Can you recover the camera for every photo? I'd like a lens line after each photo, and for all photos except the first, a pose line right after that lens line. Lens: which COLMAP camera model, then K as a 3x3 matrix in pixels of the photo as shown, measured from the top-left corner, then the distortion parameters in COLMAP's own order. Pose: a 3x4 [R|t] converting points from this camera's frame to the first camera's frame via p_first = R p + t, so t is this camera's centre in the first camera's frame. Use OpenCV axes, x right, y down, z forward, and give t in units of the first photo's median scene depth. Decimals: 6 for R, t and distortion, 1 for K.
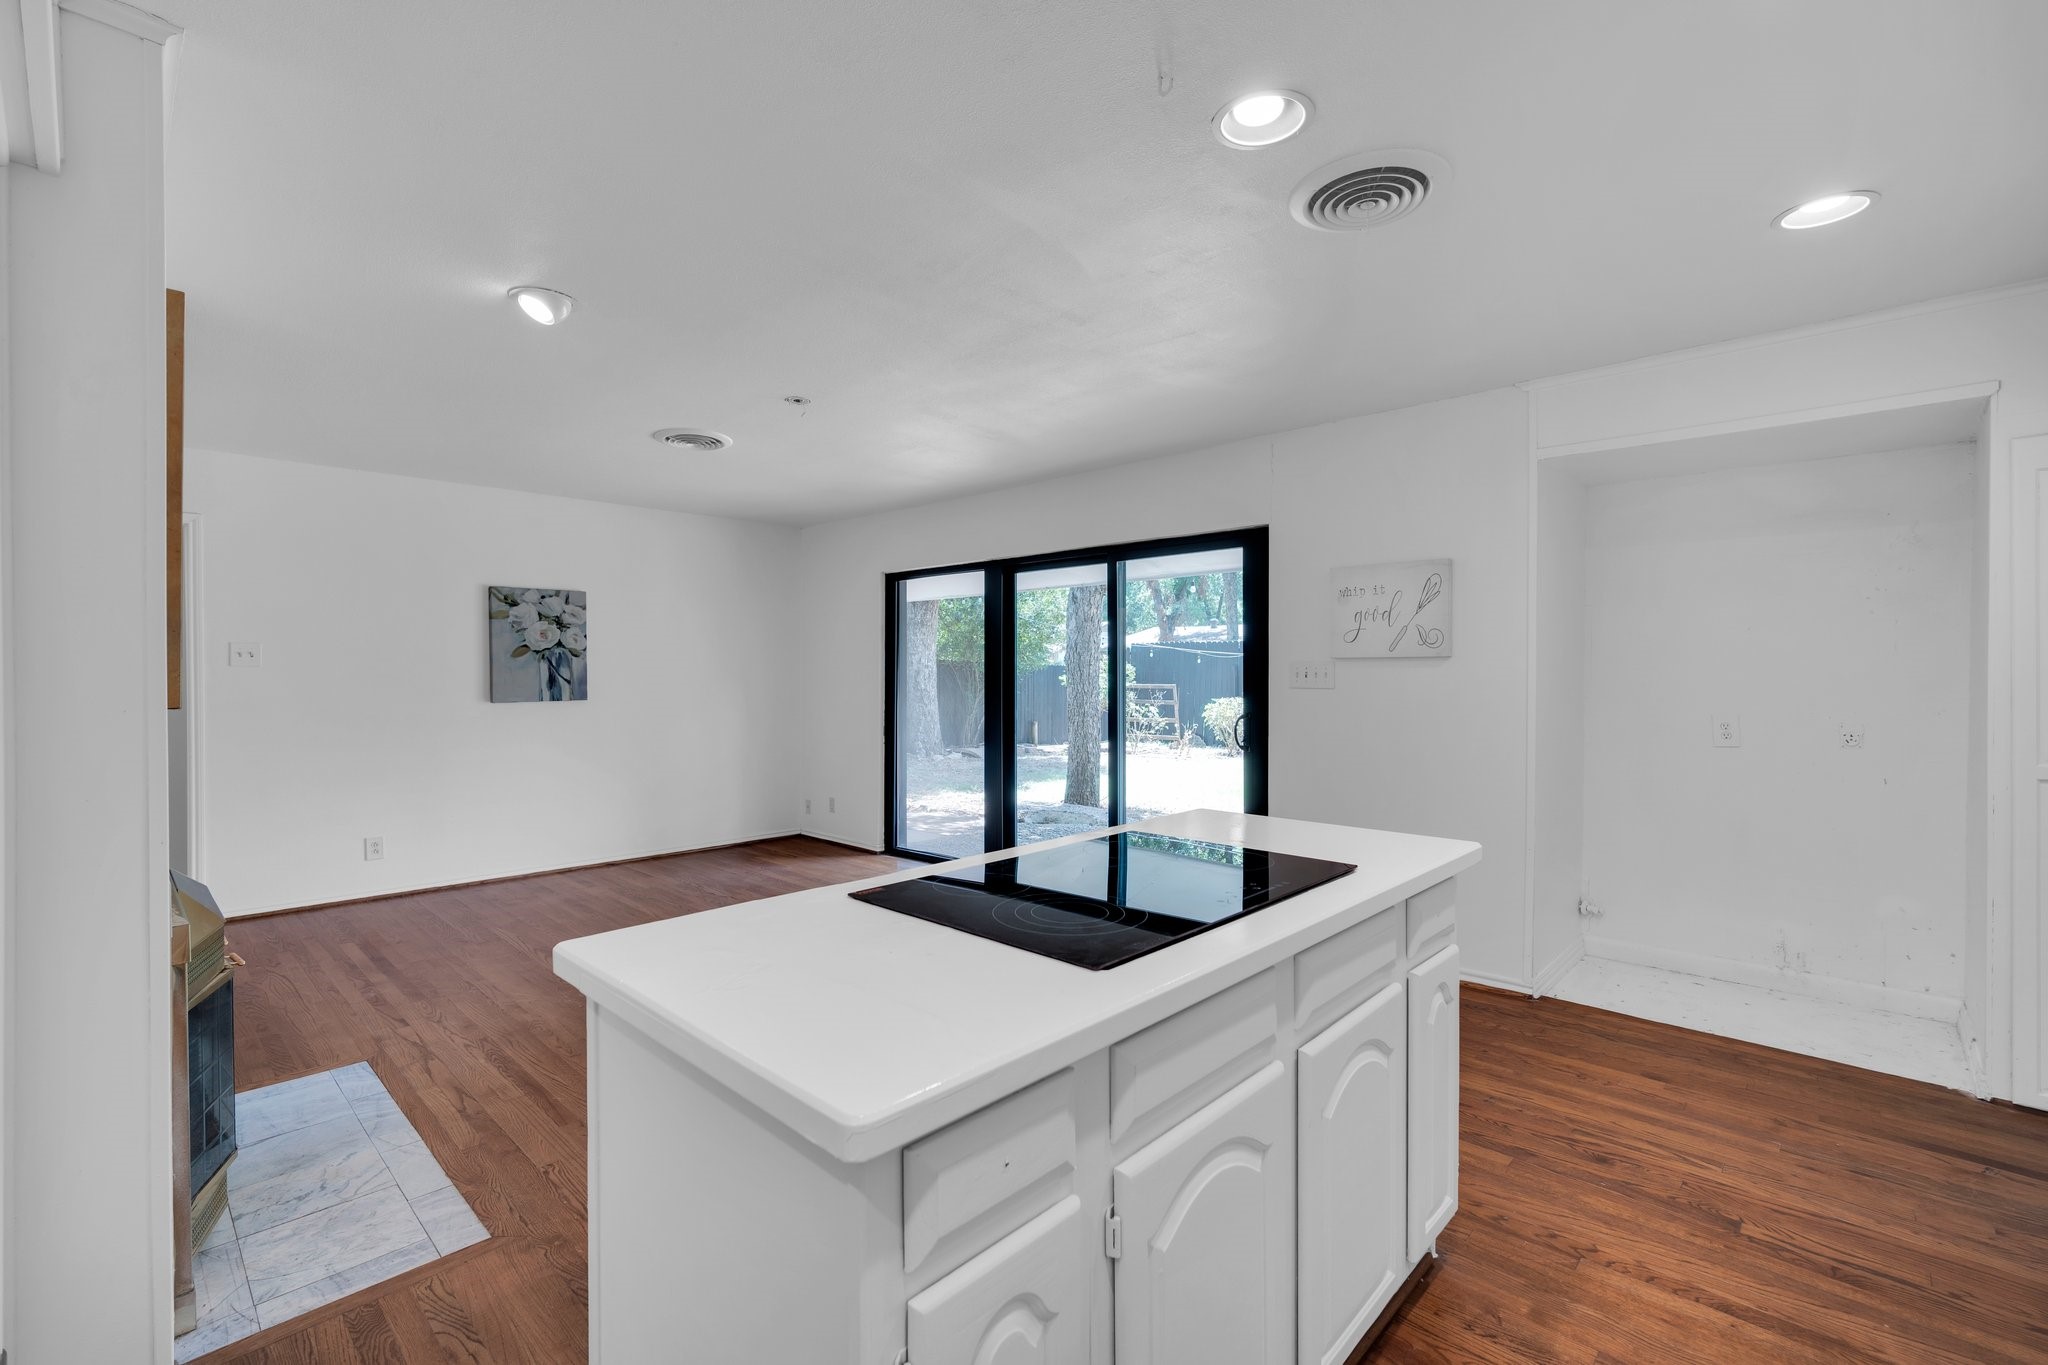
lens RADIAL K [[897.4, 0, 1024.5], [0, 897.4, 673.3], [0, 0, 1]] dist [-0.016021, 0.002625]
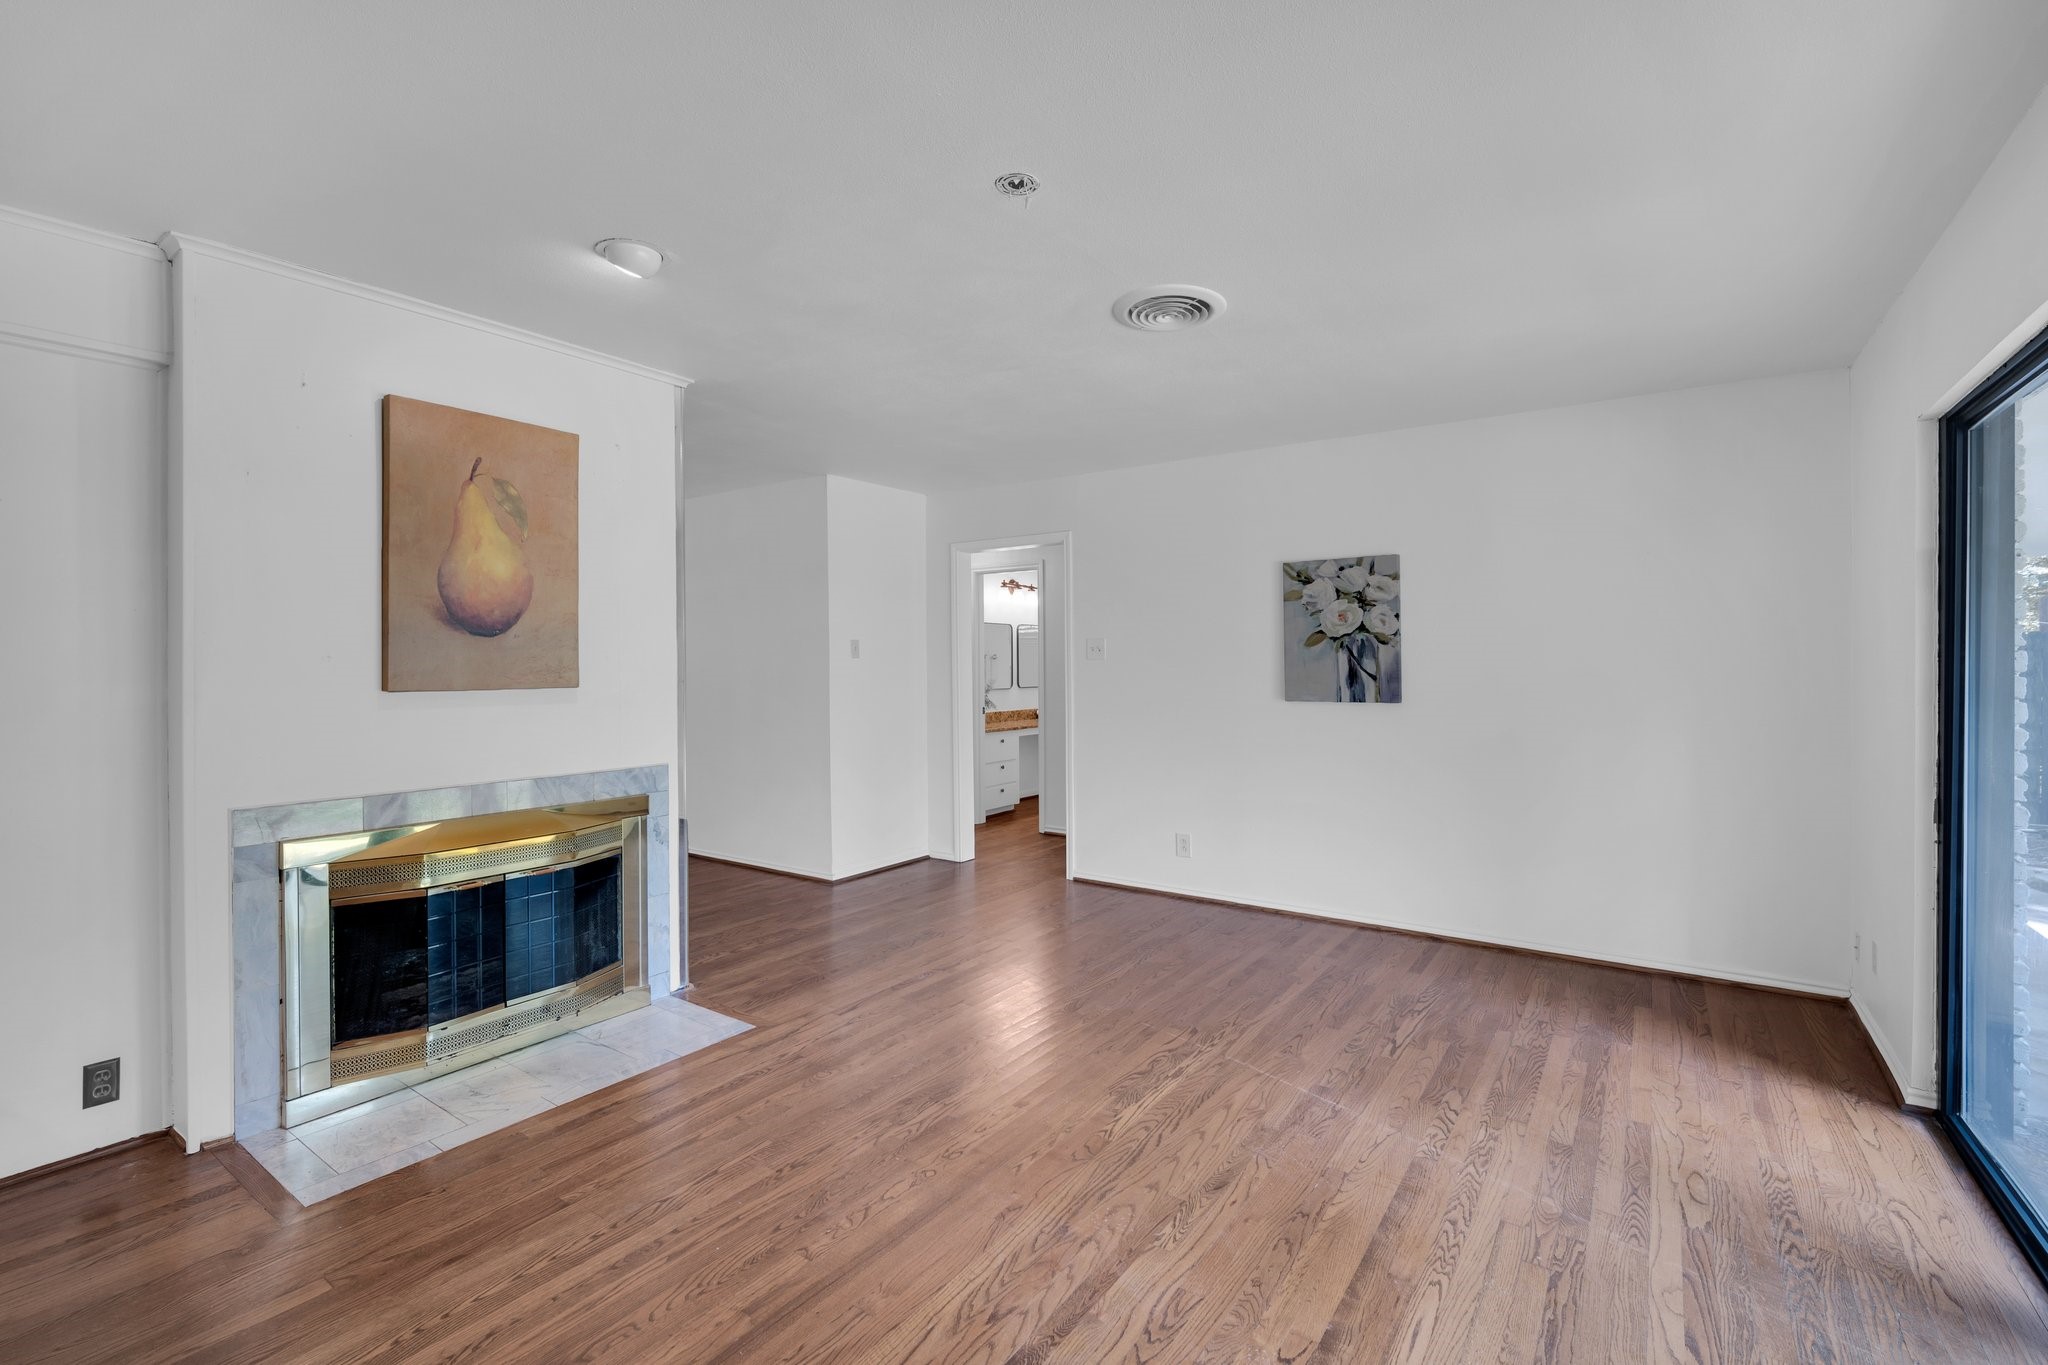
lens RADIAL K [[897.4, 0, 1019.7], [0, 897.4, 670.7], [0, 0, 1]] dist [-0.016021, 0.002625]
pose [[0.139627, 0.004874, -0.990192, 0.198221], [0.000457, 0.999987, 0.004987, -0.000204], [0.990204, -0.001149, 0.139623, 0.617160]]
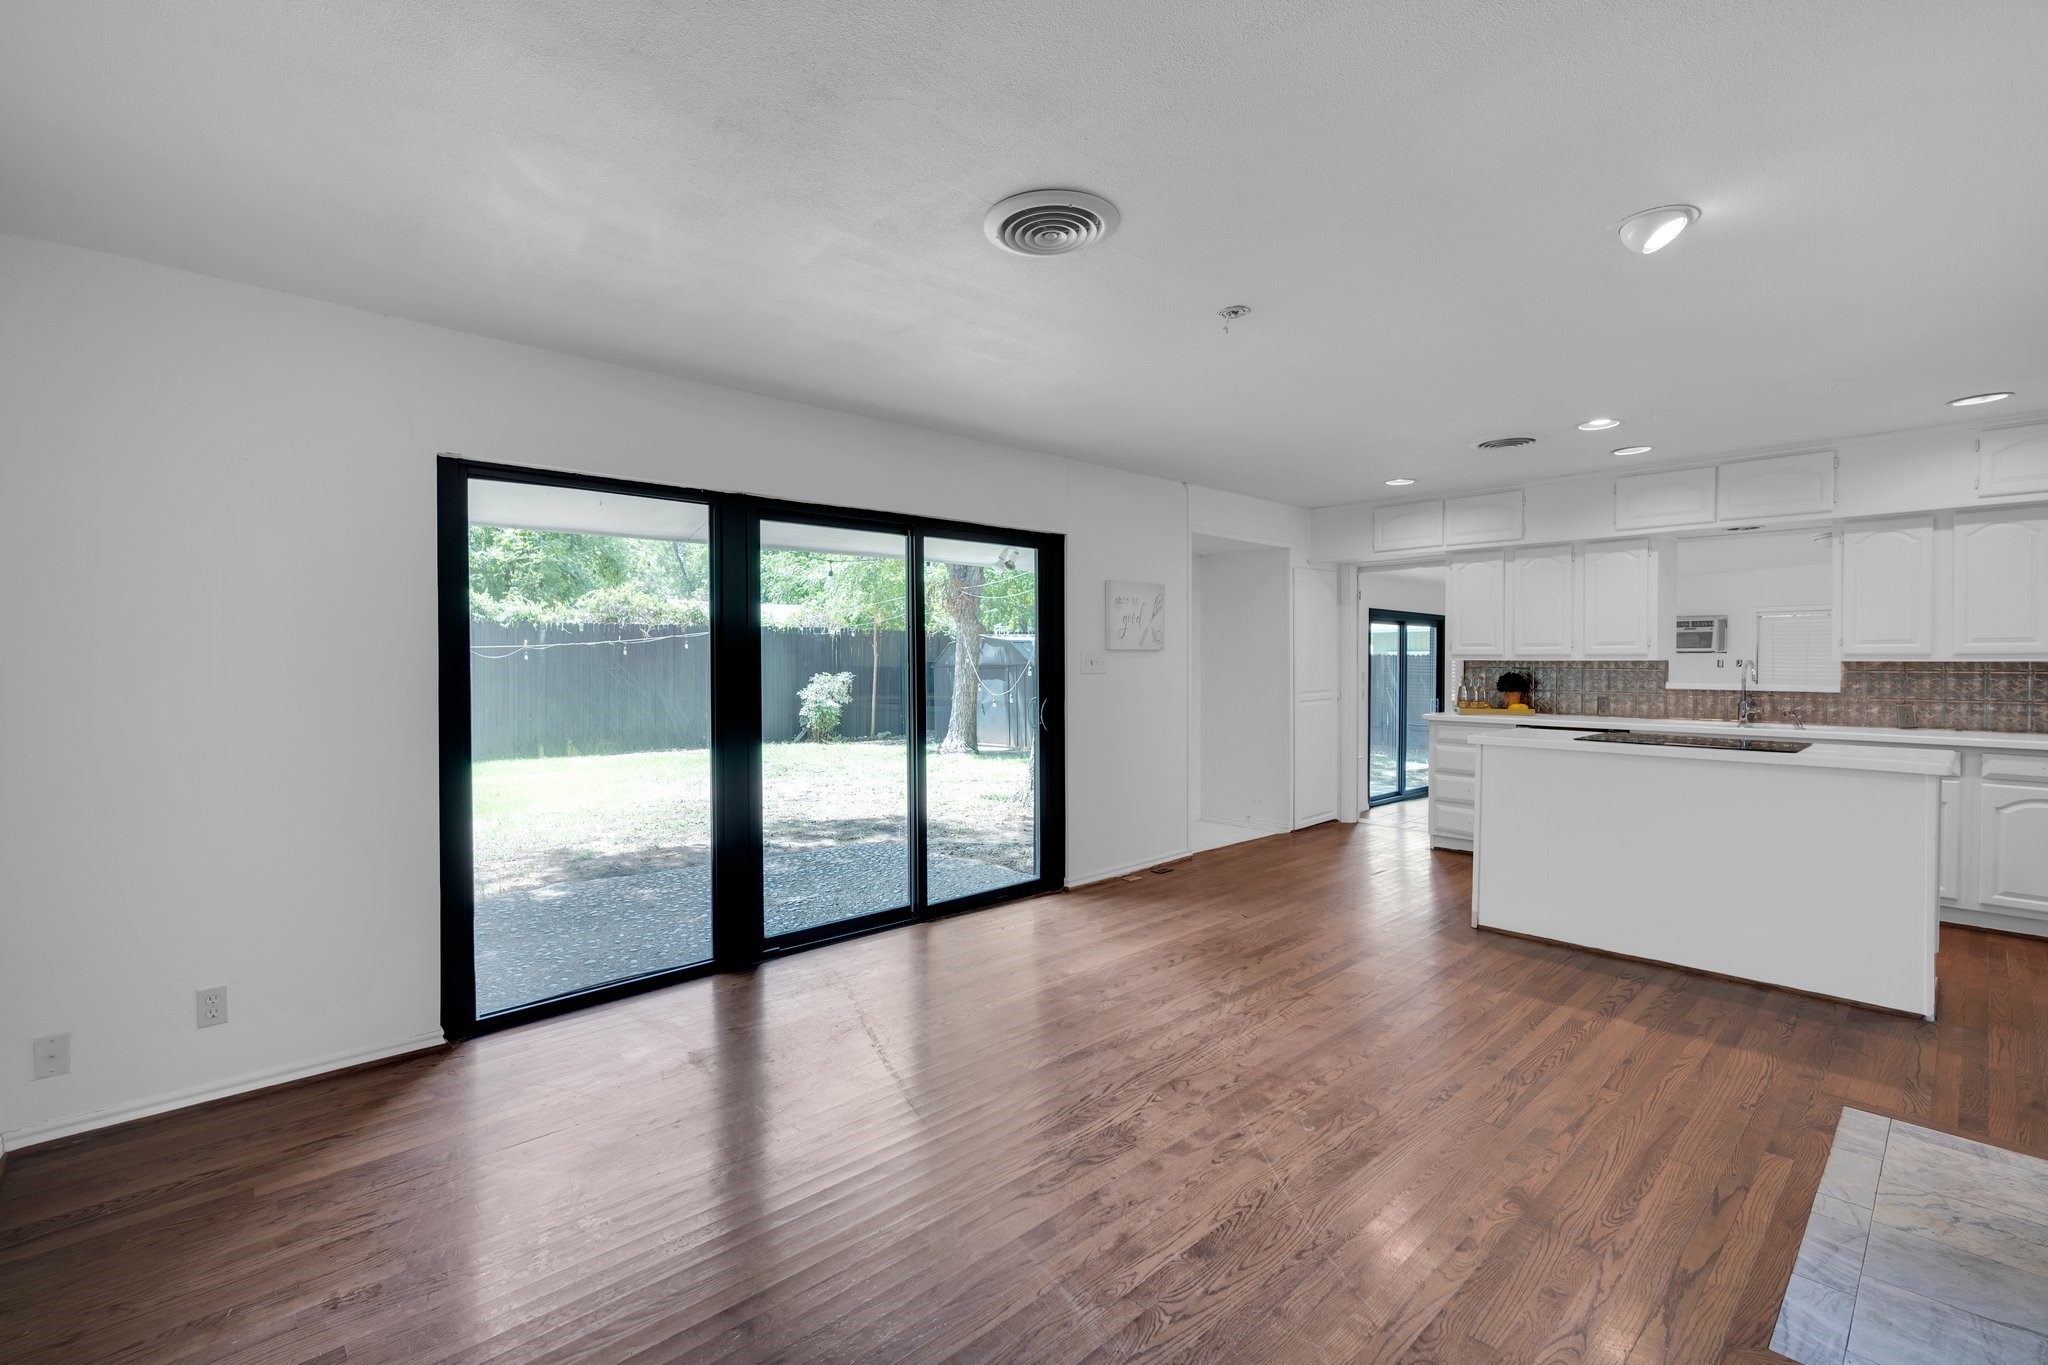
lens RADIAL K [[897.4, 0, 1027.3], [0, 897.4, 676.6], [0, 0, 1]] dist [-0.016021, 0.002625]
pose [[0.062521, -0.015946, 0.997916, -0.697366], [0.006178, 0.999859, 0.015590, 0.000982], [-0.998025, 0.005190, 0.062610, 0.755790]]
